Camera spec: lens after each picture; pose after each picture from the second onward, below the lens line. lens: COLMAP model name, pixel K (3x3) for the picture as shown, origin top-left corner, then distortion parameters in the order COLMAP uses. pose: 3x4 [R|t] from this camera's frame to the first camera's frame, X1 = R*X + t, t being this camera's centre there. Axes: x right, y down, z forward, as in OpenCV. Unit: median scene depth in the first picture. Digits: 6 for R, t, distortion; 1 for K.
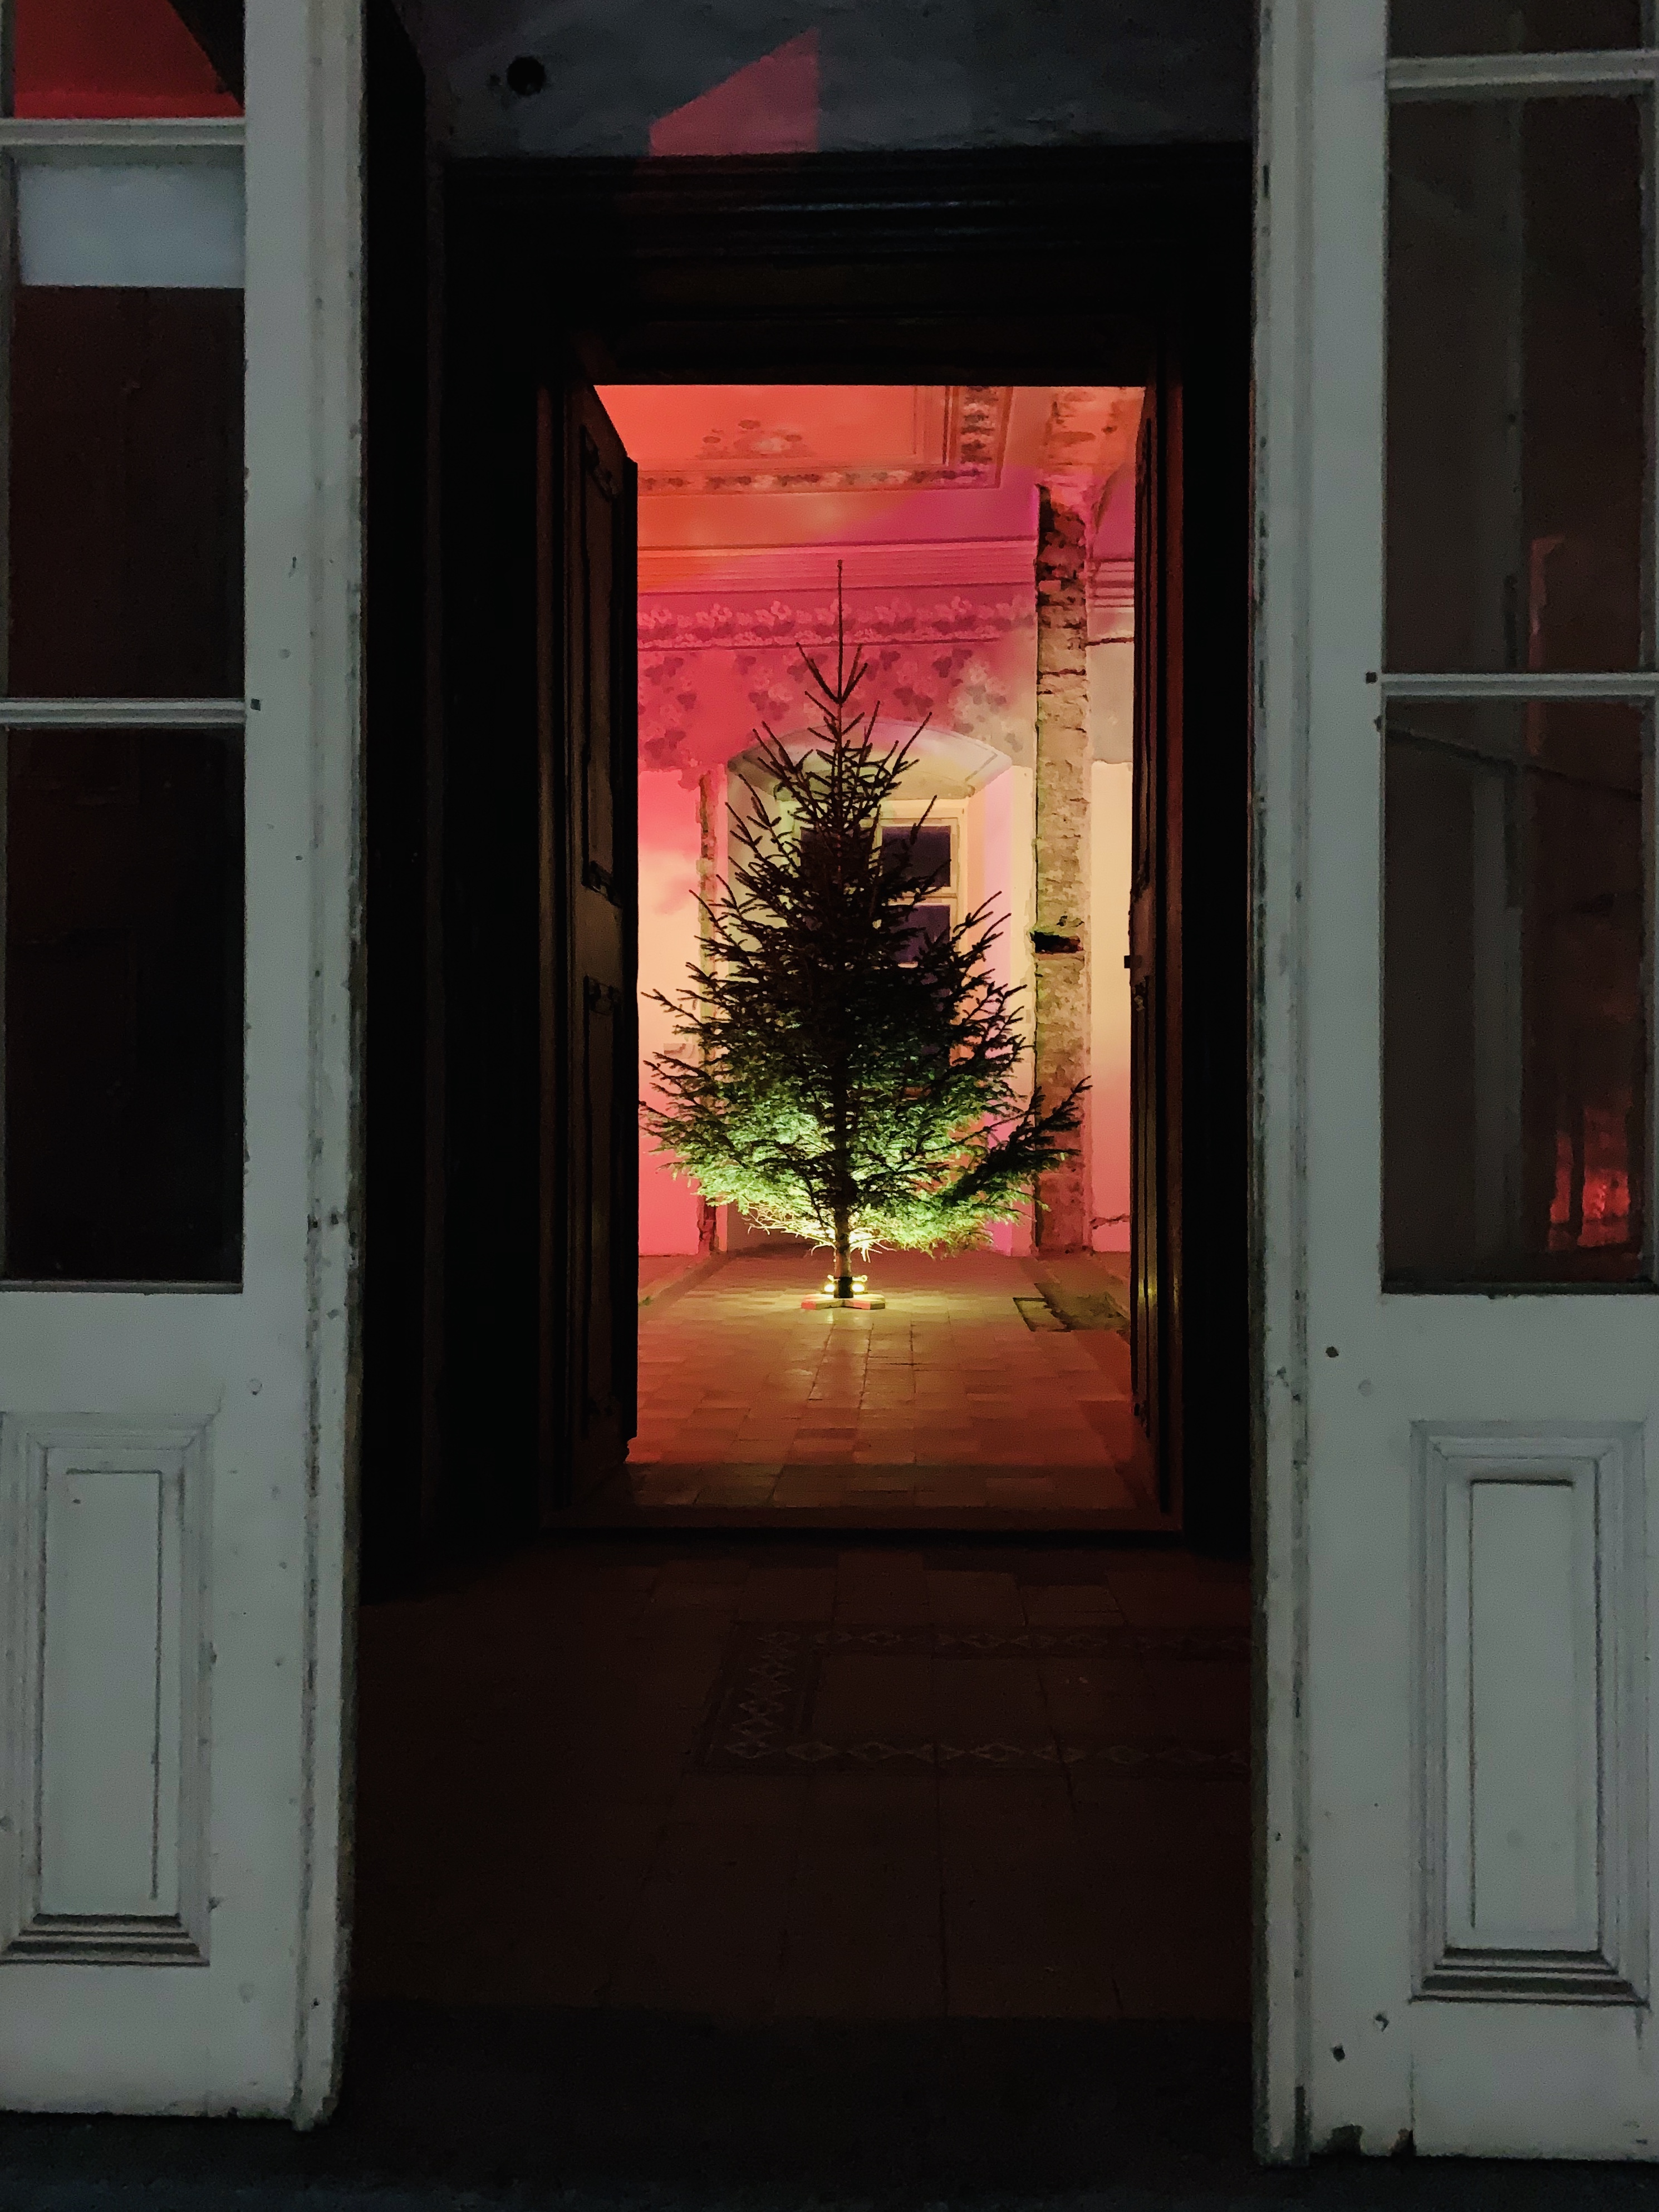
lens RADIAL K [[1745.0, 0, 829.5], [0, 1745.0, 1106.0], [0, 0, 1]] dist [0.052628, -0.002102]
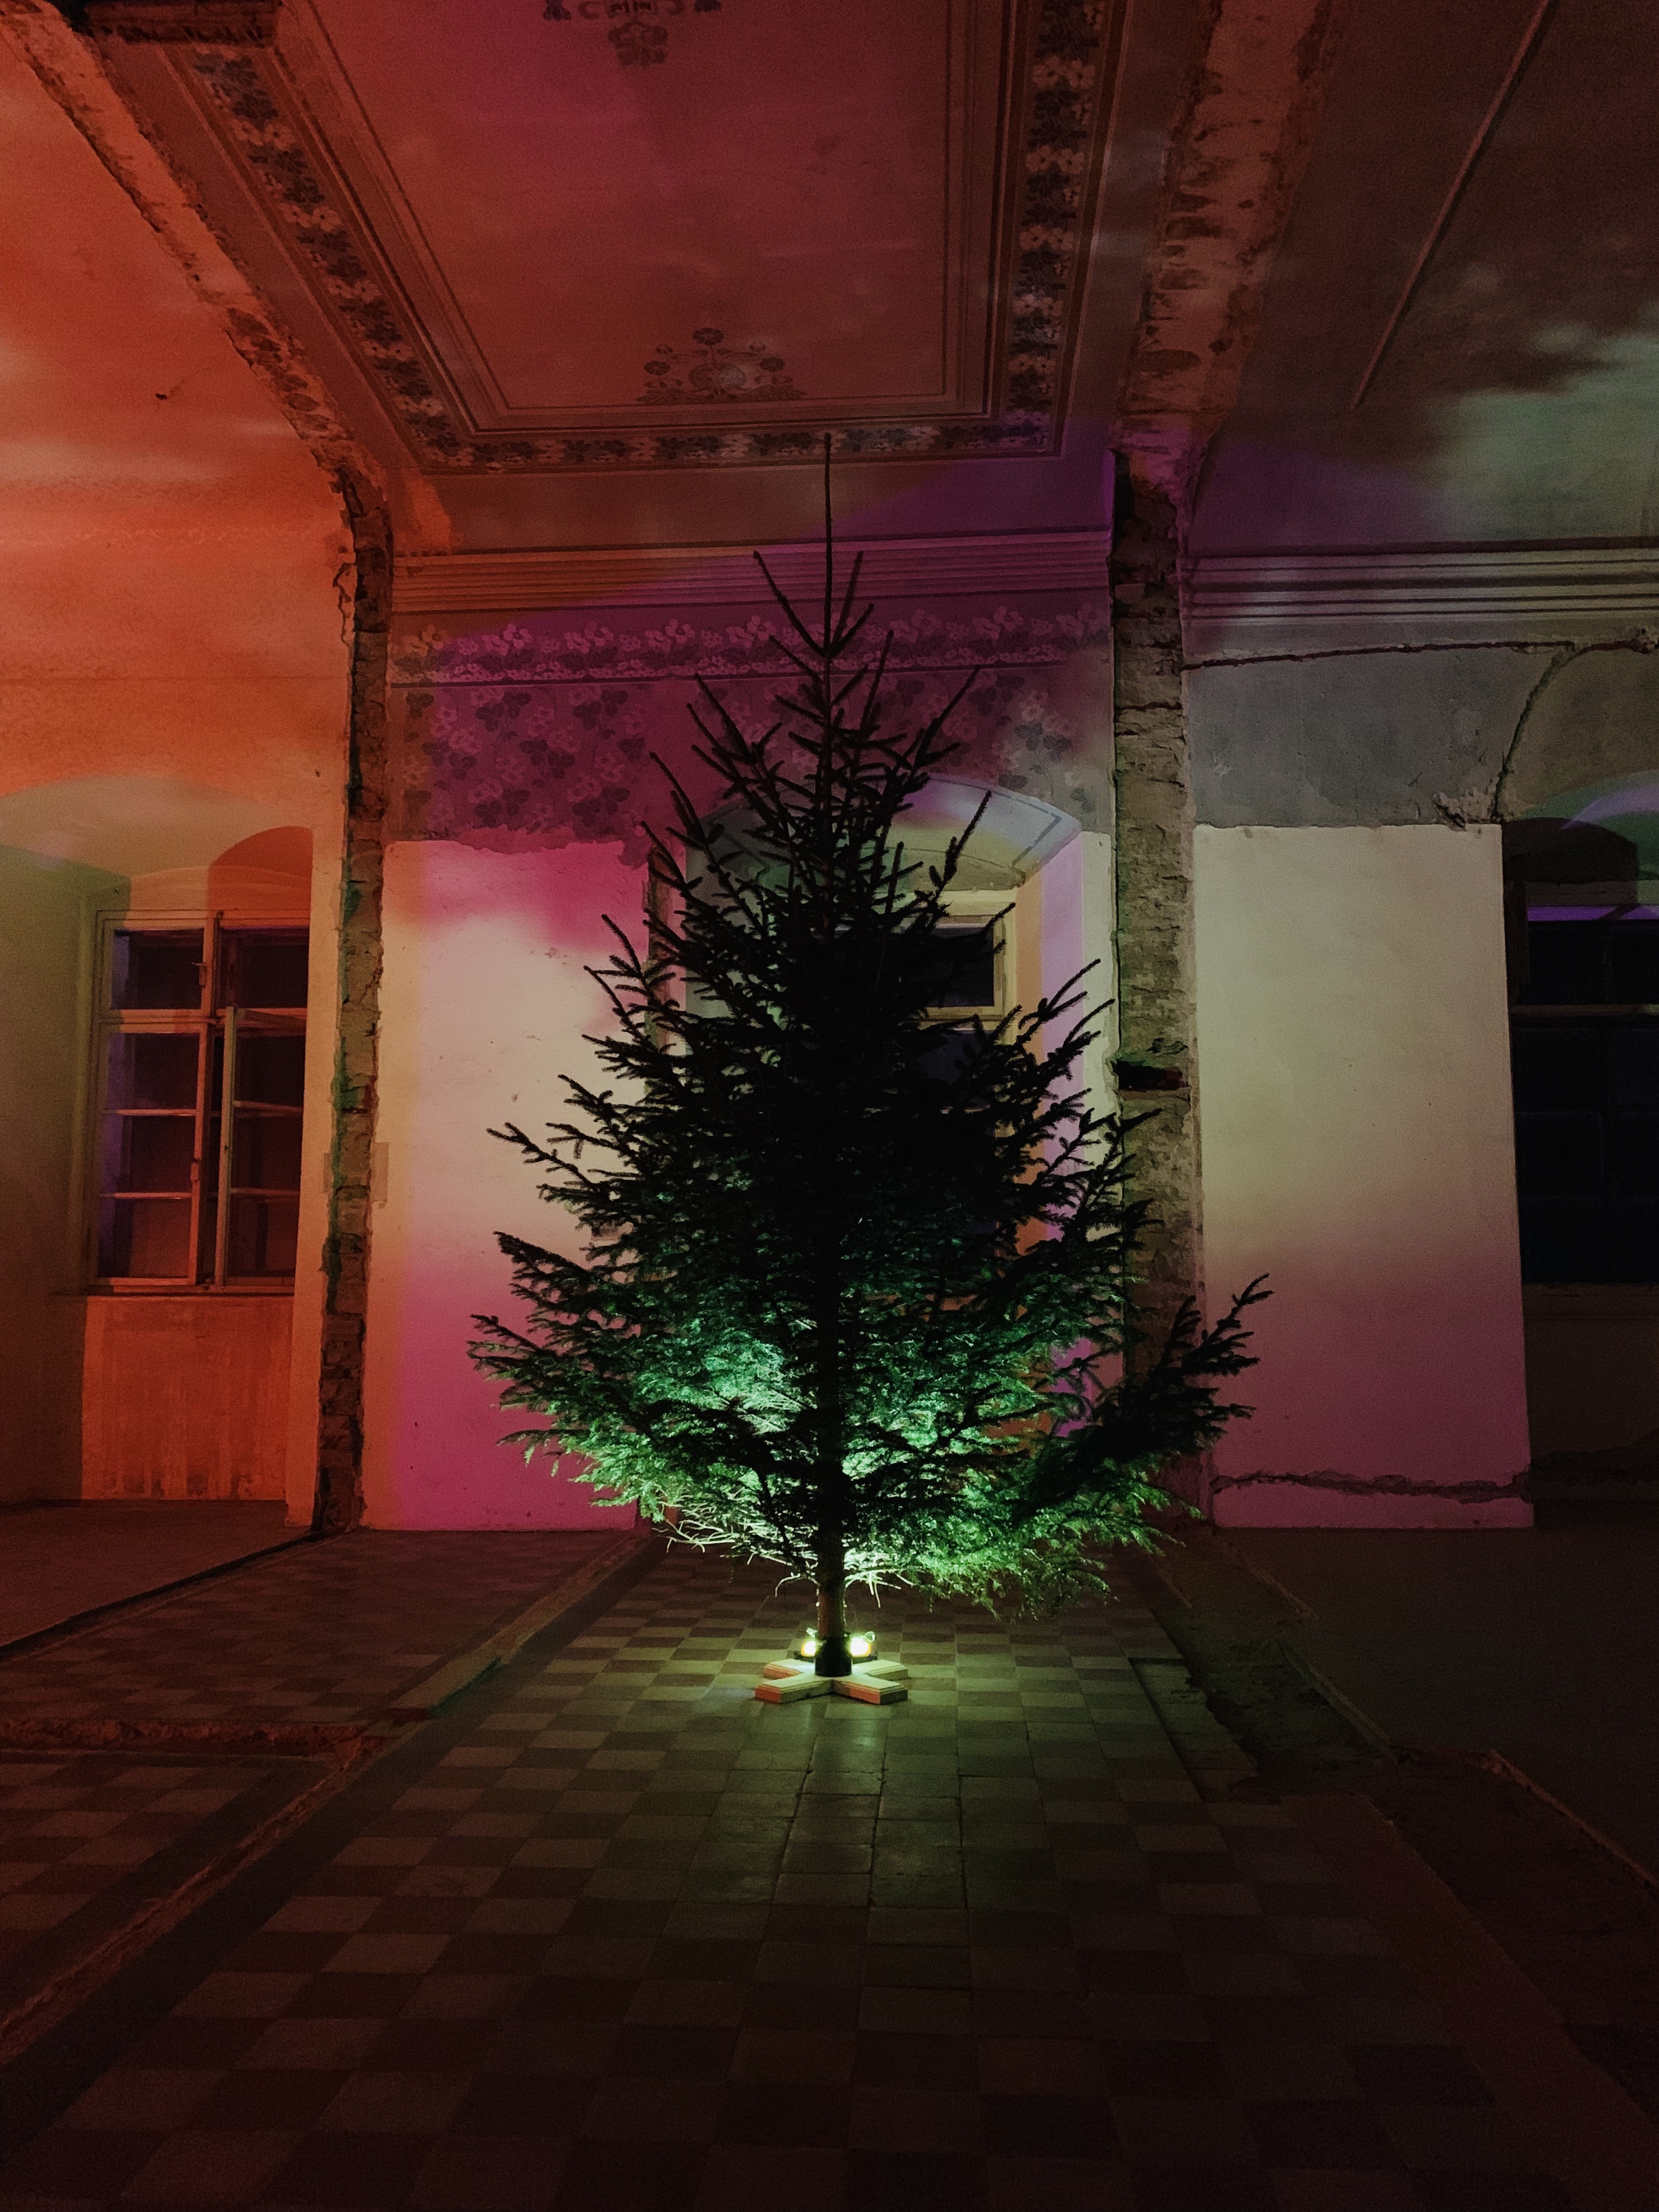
lens RADIAL K [[1744.9, 0, 829.5], [0, 1744.9, 1106.0], [0, 0, 1]] dist [0.052628, -0.002102]
pose [[0.999906, -0.001715, -0.013571, 0.011508], [0.000316, 0.994736, -0.102474, -0.009982], [0.013675, 0.102460, 0.994643, 0.325300]]
